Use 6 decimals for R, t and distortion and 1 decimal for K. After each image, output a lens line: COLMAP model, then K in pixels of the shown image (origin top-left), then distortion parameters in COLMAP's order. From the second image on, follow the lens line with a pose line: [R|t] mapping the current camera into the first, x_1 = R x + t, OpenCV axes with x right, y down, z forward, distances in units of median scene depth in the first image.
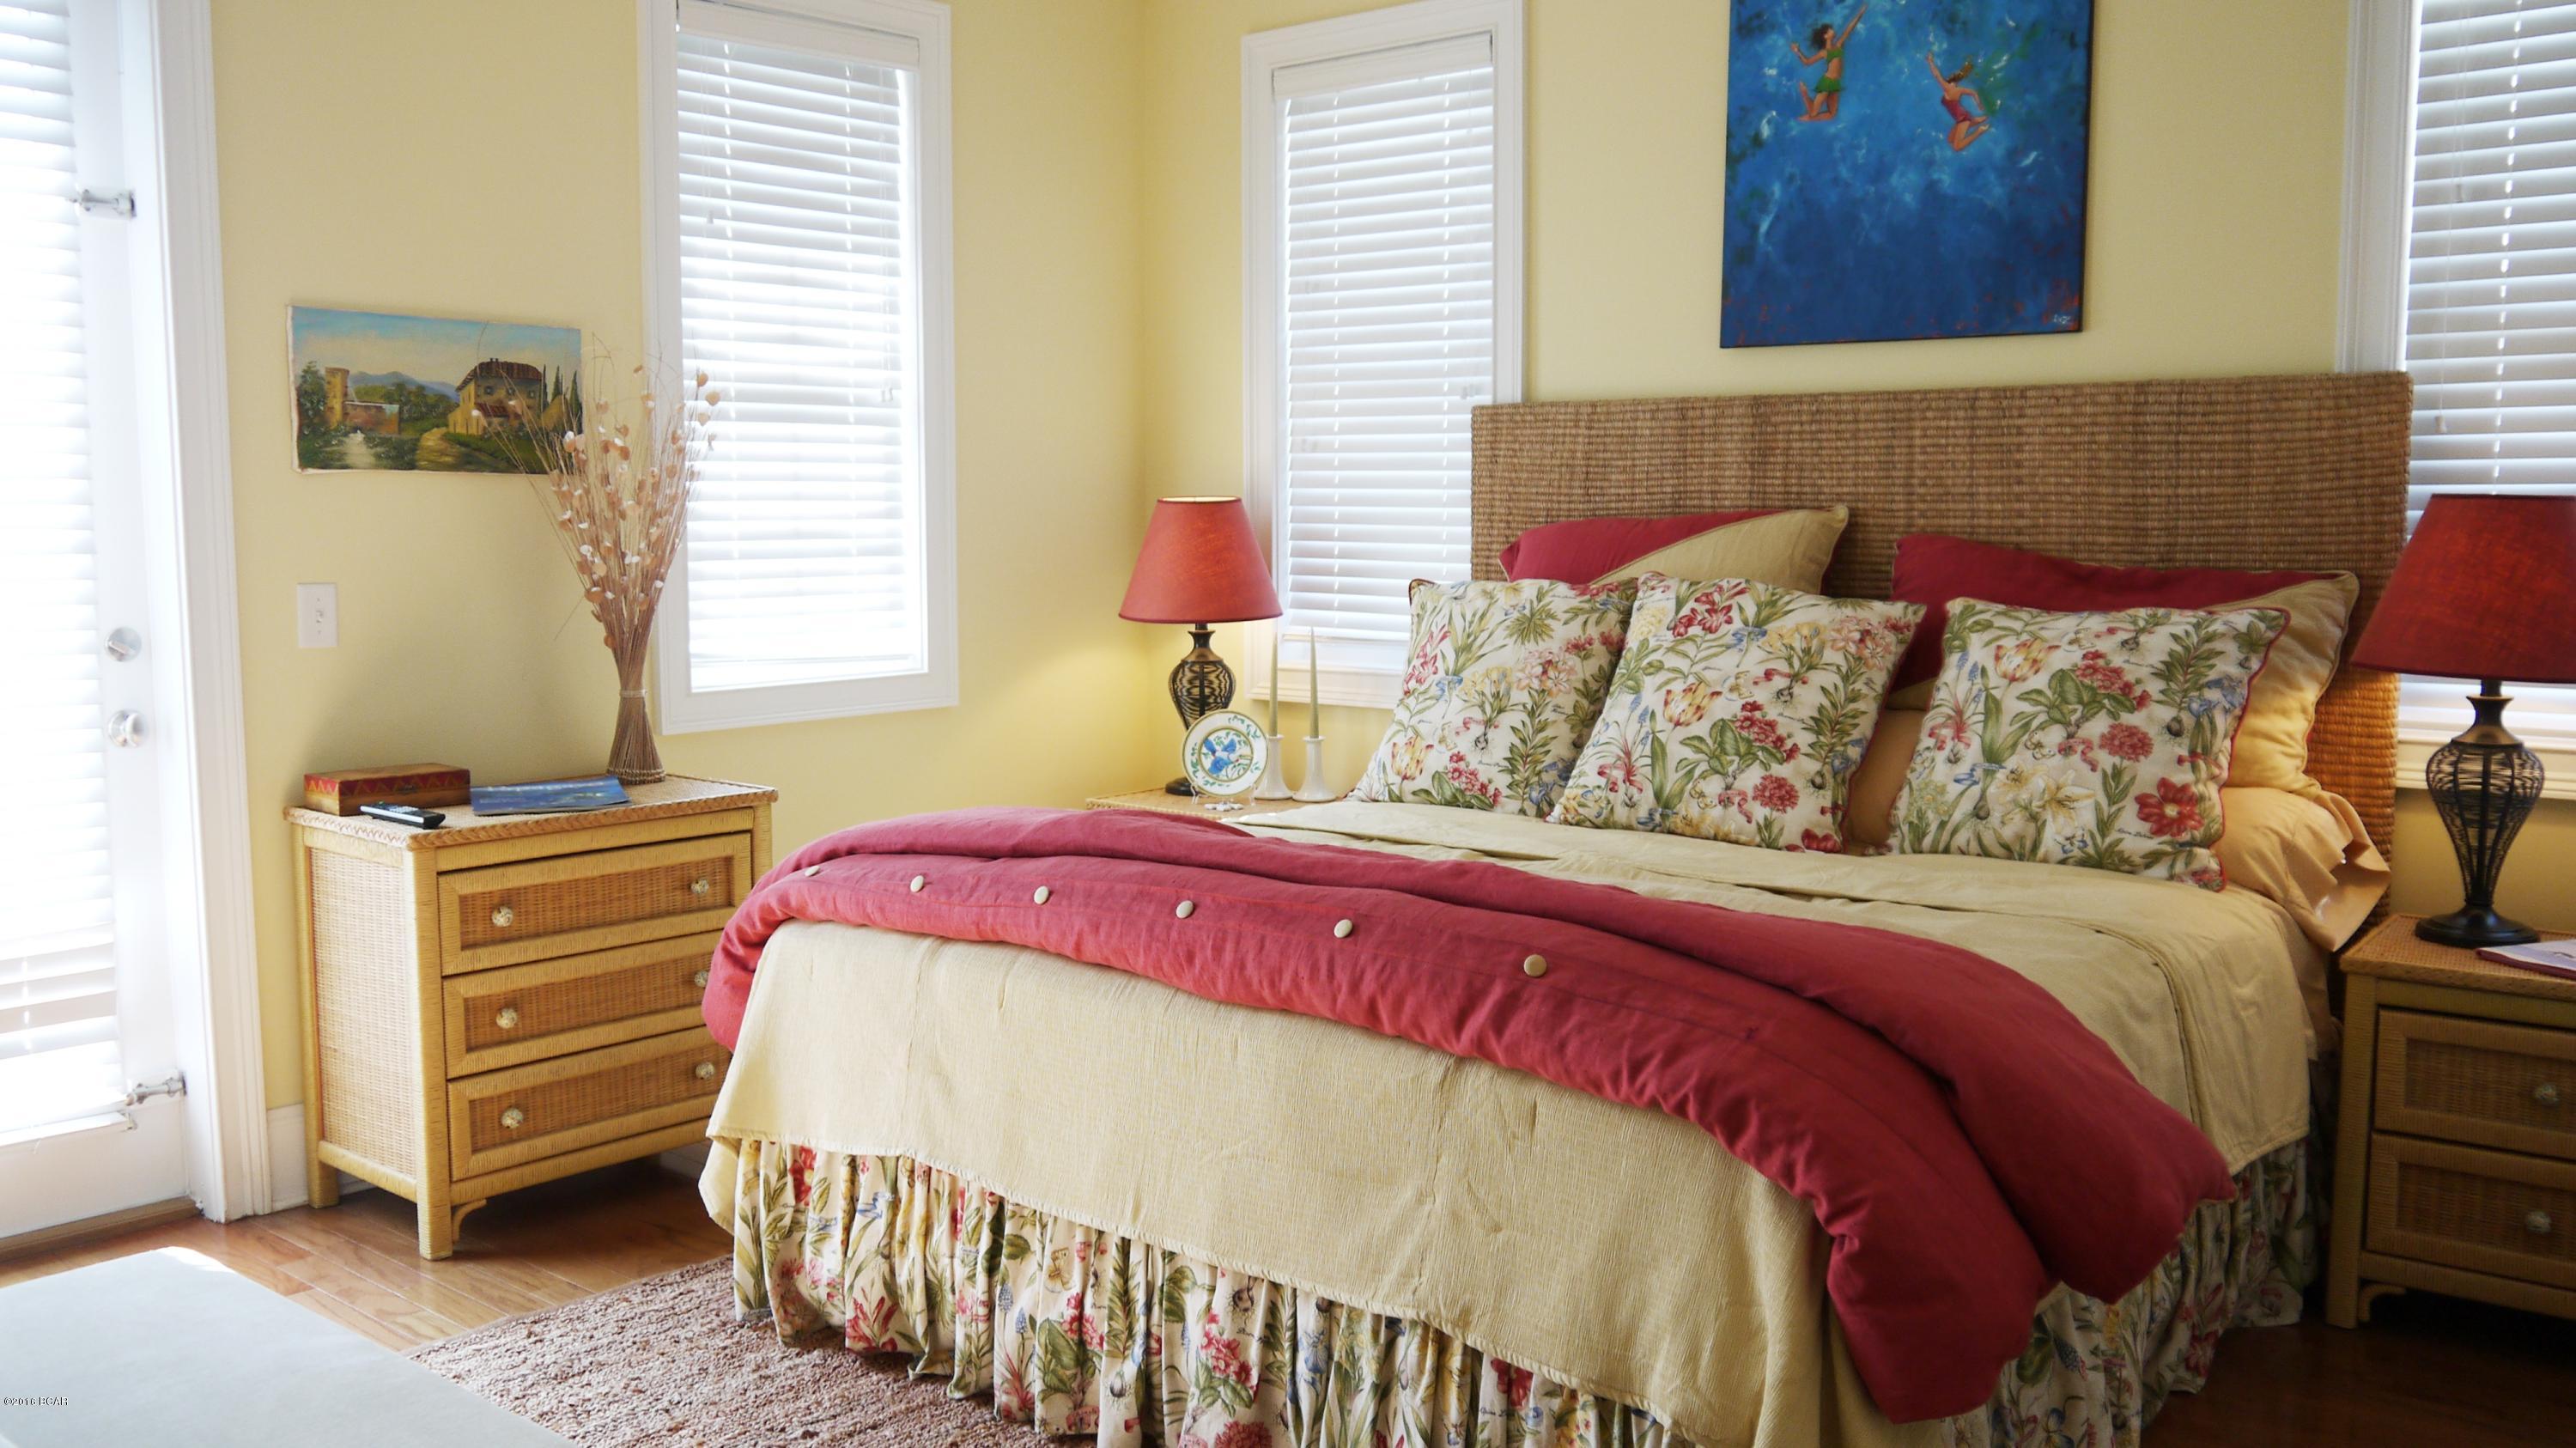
lens RADIAL K [[2149.2, 0, 1286.2], [0, 2149.2, 737.9], [0, 0, 1]] dist [-0.028560, 0.012058]
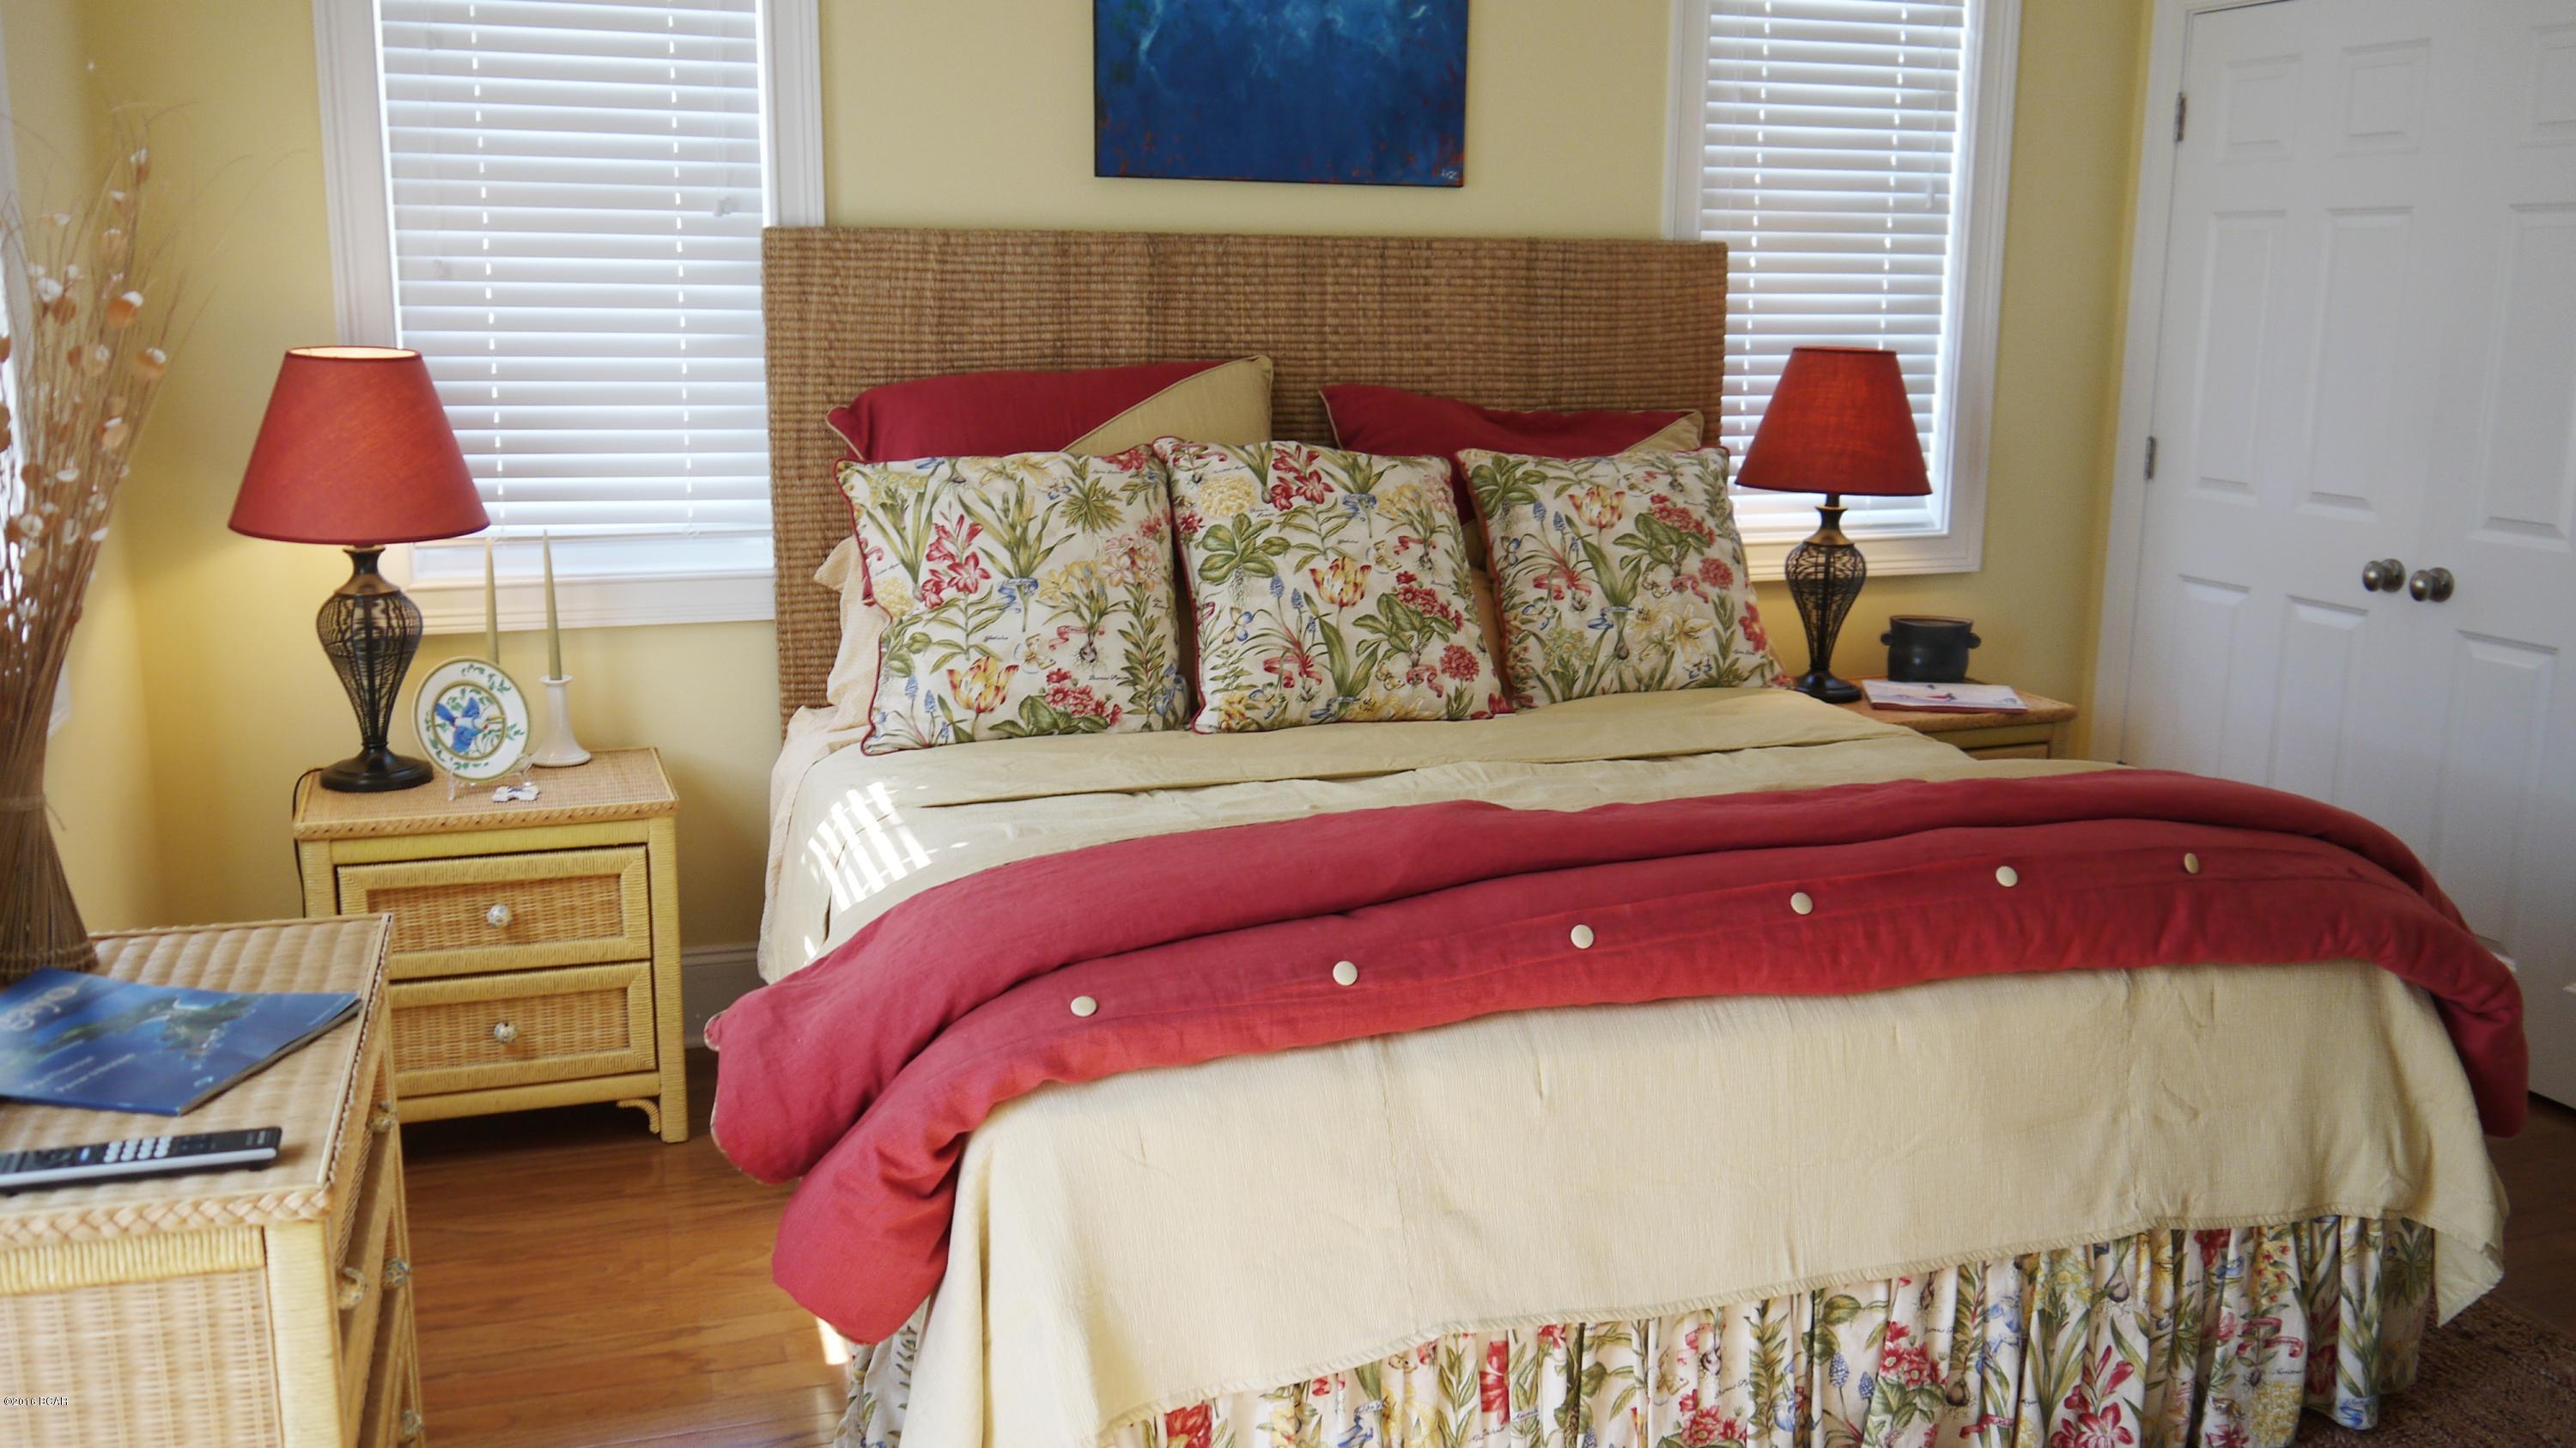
lens RADIAL K [[2152.6, 0, 1288.0], [0, 2152.6, 724.0], [0, 0, 1]] dist [-0.045104, -0.003844]
pose [[0.510620, -0.172540, 0.842316, -0.611432], [0.079528, 0.984936, 0.153543, -0.098538], [-0.856120, -0.011415, 0.516650, 0.525258]]
